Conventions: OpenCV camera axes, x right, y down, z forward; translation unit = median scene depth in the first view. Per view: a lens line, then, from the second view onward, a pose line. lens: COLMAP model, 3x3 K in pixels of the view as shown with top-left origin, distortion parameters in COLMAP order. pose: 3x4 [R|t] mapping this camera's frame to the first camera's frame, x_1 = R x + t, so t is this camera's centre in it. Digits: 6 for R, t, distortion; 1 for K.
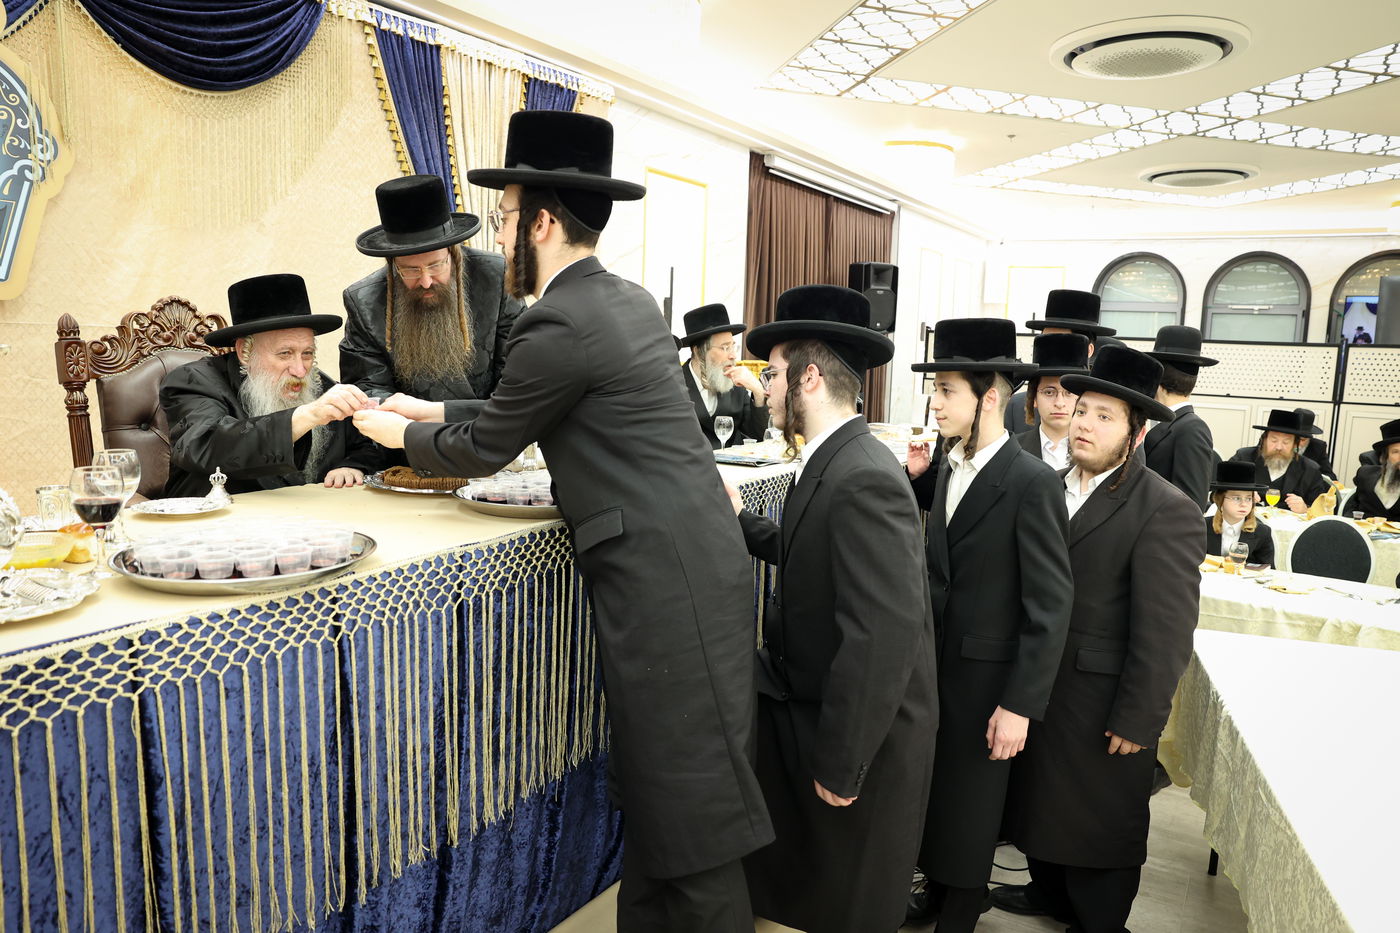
lens RADIAL K [[959.9, 0, 714.8], [0, 959.9, 451.8], [0, 0, 1]] dist [-0.079743, 0.049473]
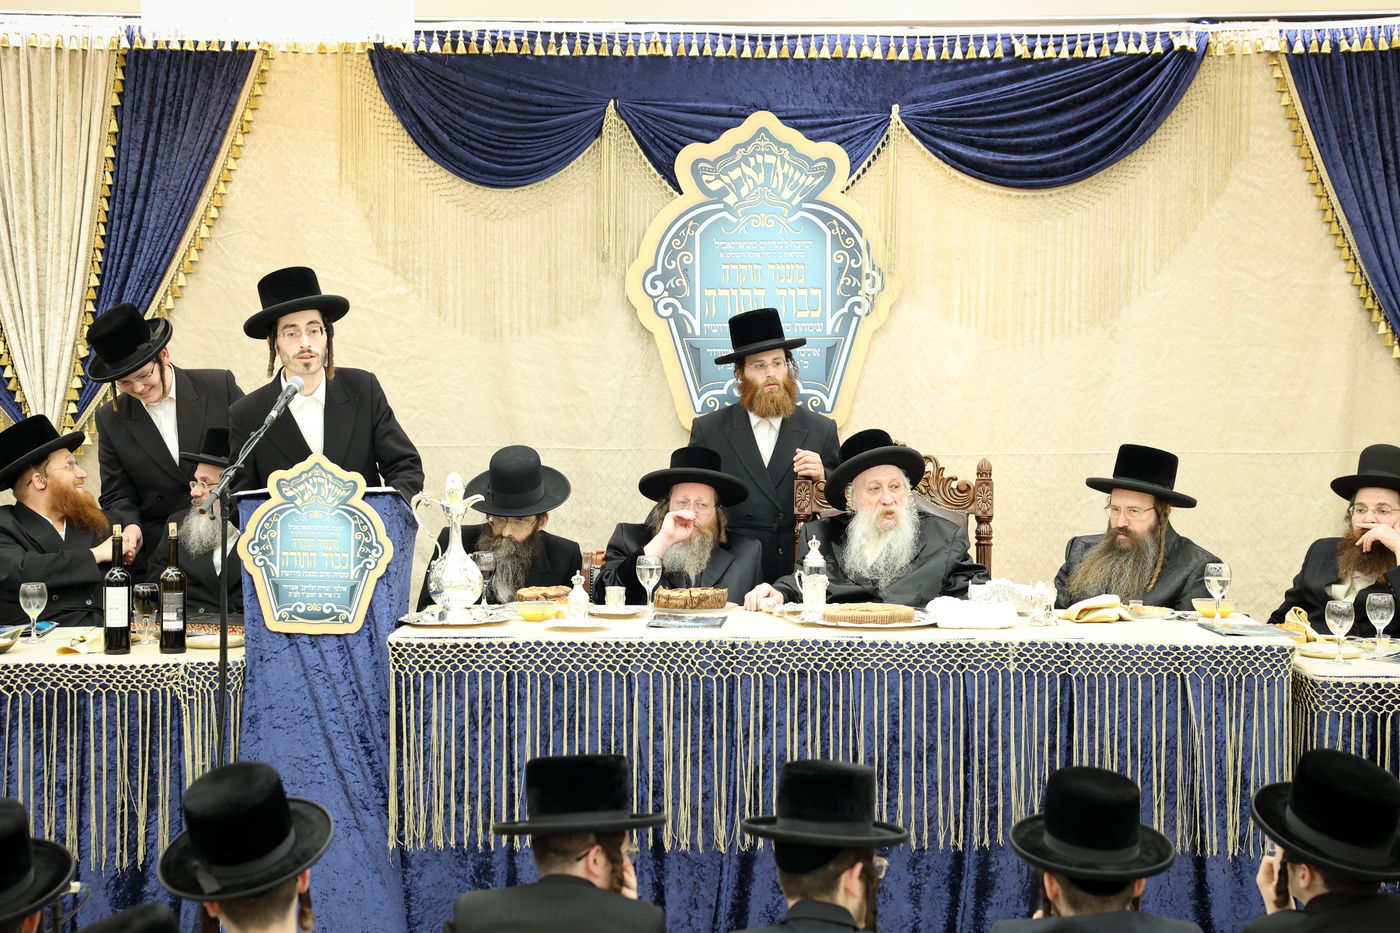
lens RADIAL K [[2411.1, 0, 700.3], [0, 2411.1, 467.1], [0, 0, 1]] dist [0.232769, 0.000000]
pose [[0.483533, 0.017337, -0.875154, 1.535769], [-0.094876, 0.994952, -0.032710, -0.017581], [0.870169, 0.098847, 0.482737, -0.439901]]
